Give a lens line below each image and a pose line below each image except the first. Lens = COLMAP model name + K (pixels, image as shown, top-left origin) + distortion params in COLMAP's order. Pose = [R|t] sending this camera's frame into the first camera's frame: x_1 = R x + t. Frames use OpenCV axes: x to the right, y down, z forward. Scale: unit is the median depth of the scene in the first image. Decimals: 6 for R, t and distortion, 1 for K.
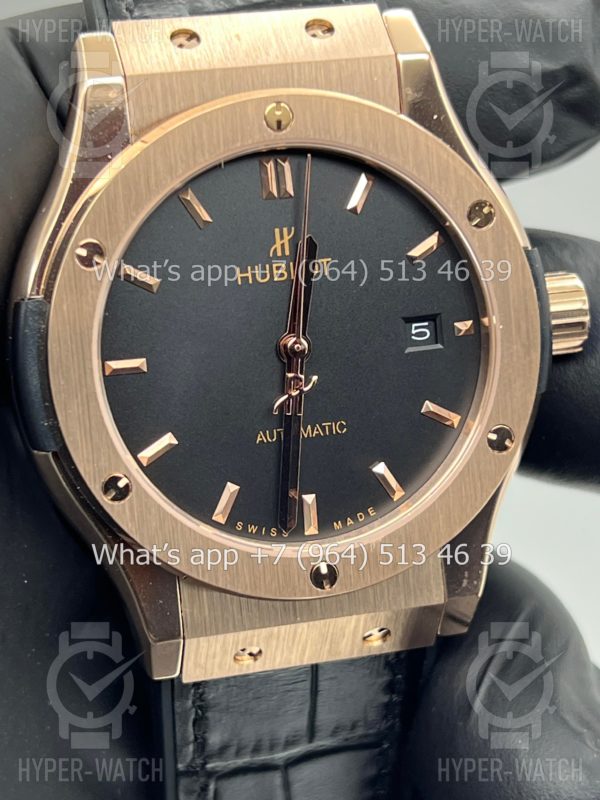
lens RADIAL K [[1920.4, 0, 304.8], [0, 1920.4, 396.5], [0, 0, 1]] dist [0.193769, 0.000000]
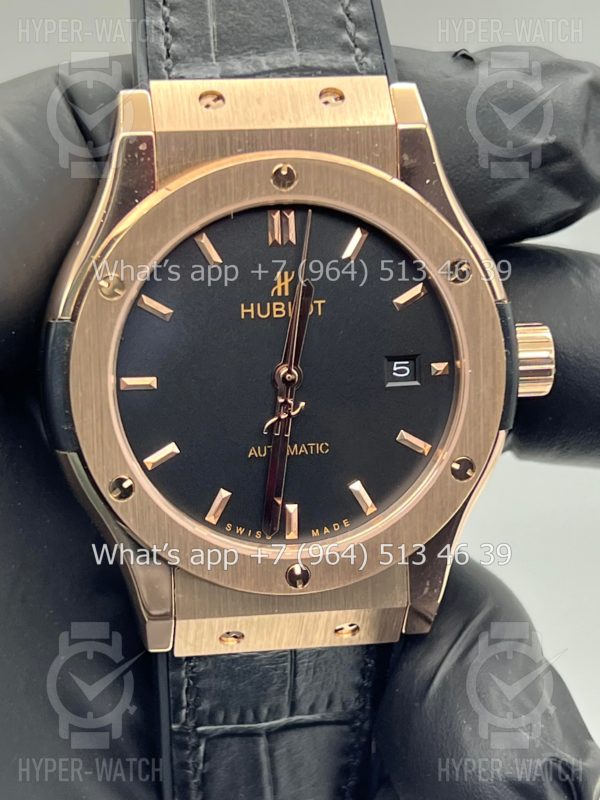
lens RADIAL K [[1920.4, 0, 302.5], [0, 1920.4, 430.4], [0, 0, 1]] dist [0.193769, 0.000000]
pose [[0.994355, 0.075235, -0.074818, 0.091181], [-0.071879, 0.996325, 0.046579, -0.047006], [0.078047, -0.040938, 0.996109, -0.141317]]
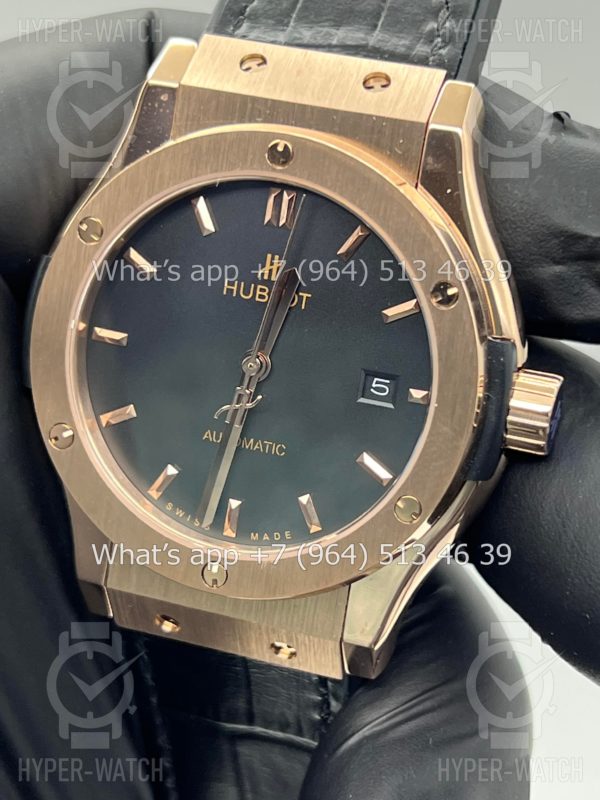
lens RADIAL K [[1920.4, 0, 304.7], [0, 1920.4, 403.0], [0, 0, 1]] dist [0.193769, 0.000000]
pose [[0.840020, 0.299278, -0.452546, 0.505245], [-0.282739, 0.953360, 0.105654, -0.125295], [0.463060, 0.039200, 0.885460, 0.063528]]
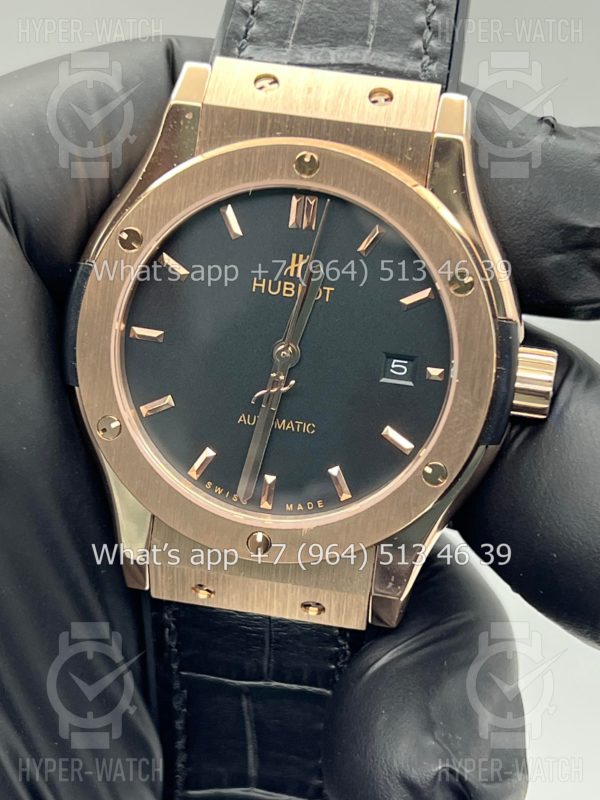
lens RADIAL K [[1920.4, 0, 295.2], [0, 1920.4, 400.1], [0, 0, 1]] dist [0.193769, 0.000000]
pose [[0.916889, 0.256041, -0.306198, 0.370674], [-0.245683, 0.966627, 0.072607, -0.085057], [0.314570, 0.008655, 0.949195, -0.131817]]
